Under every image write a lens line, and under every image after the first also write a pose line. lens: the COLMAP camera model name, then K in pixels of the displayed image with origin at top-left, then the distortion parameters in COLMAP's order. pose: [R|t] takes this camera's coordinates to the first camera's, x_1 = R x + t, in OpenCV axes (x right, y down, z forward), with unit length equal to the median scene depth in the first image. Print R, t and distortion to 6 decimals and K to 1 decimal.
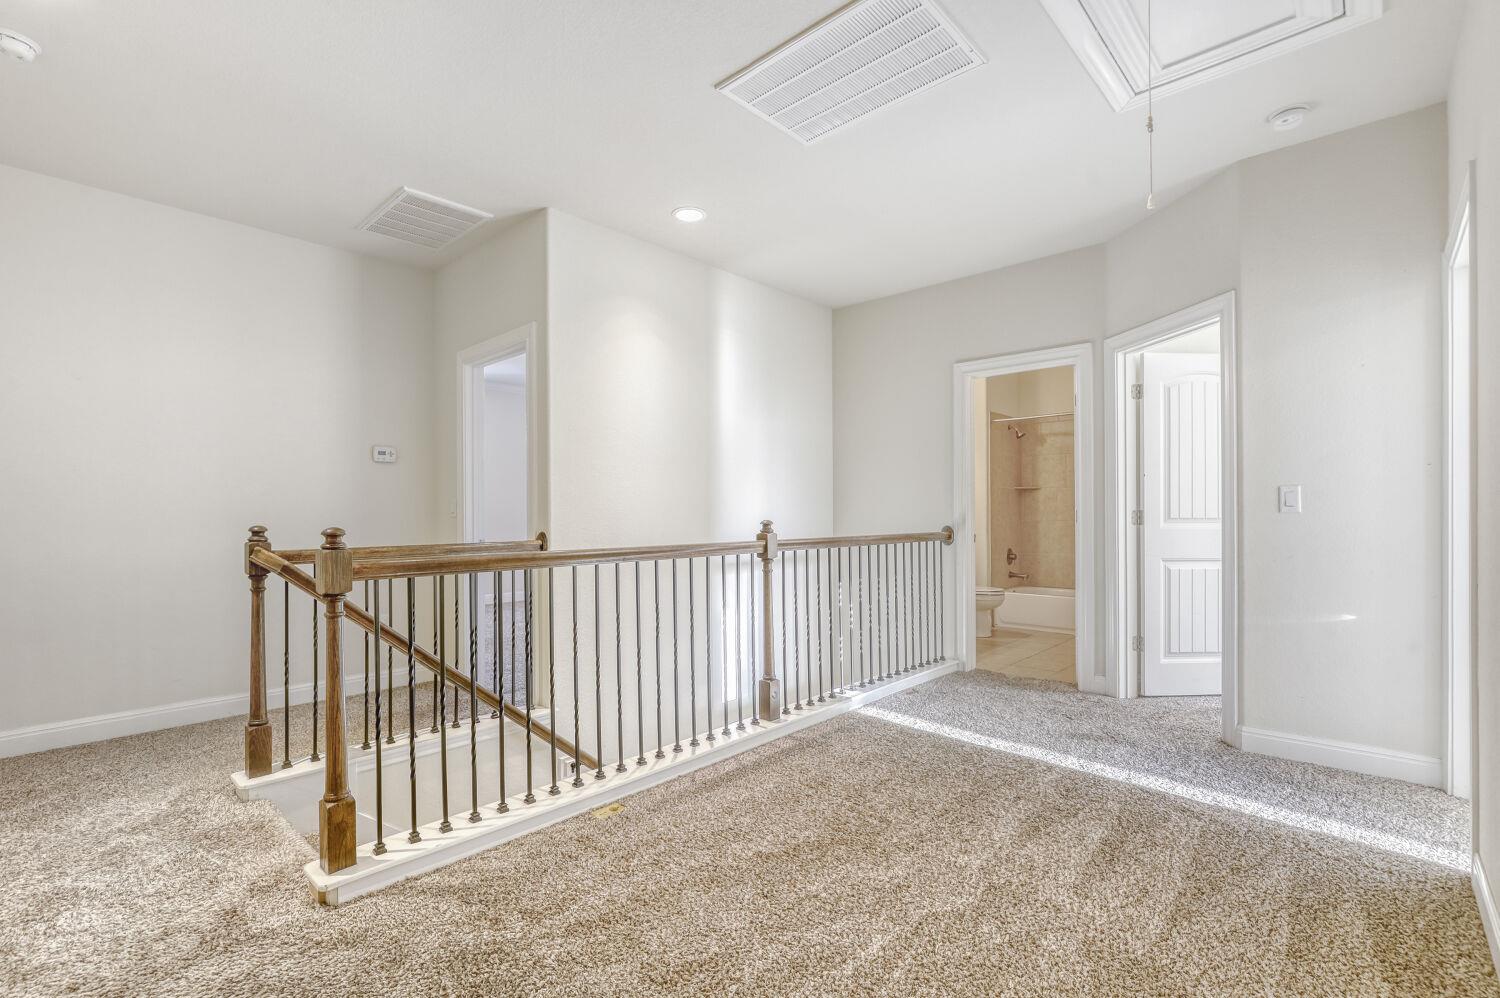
lens RADIAL K [[687.7, 0, 754.6], [0, 687.7, 506.3], [0, 0, 1]] dist [-0.019309, 0.003132]
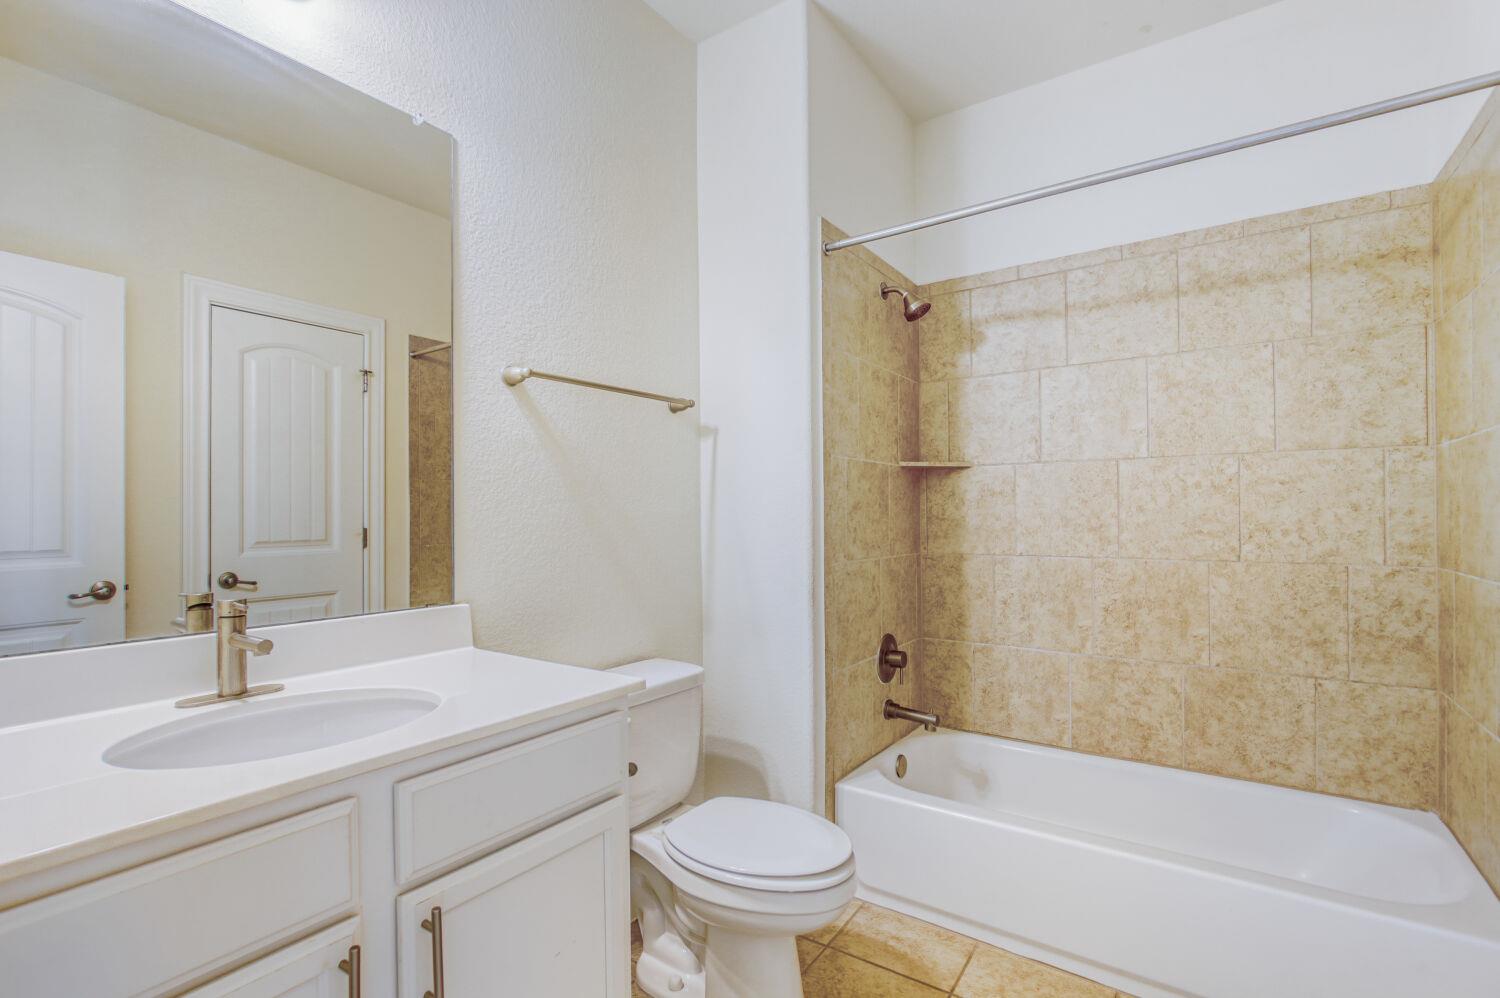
lens RADIAL K [[687.7, 0, 751.2], [0, 687.7, 504.2], [0, 0, 1]] dist [-0.019309, 0.003132]
pose [[0.993309, -0.001186, 0.115477, 0.259920], [0.002123, 0.999966, -0.007998, -0.003261], [-0.115464, 0.008189, 0.993278, 0.652163]]
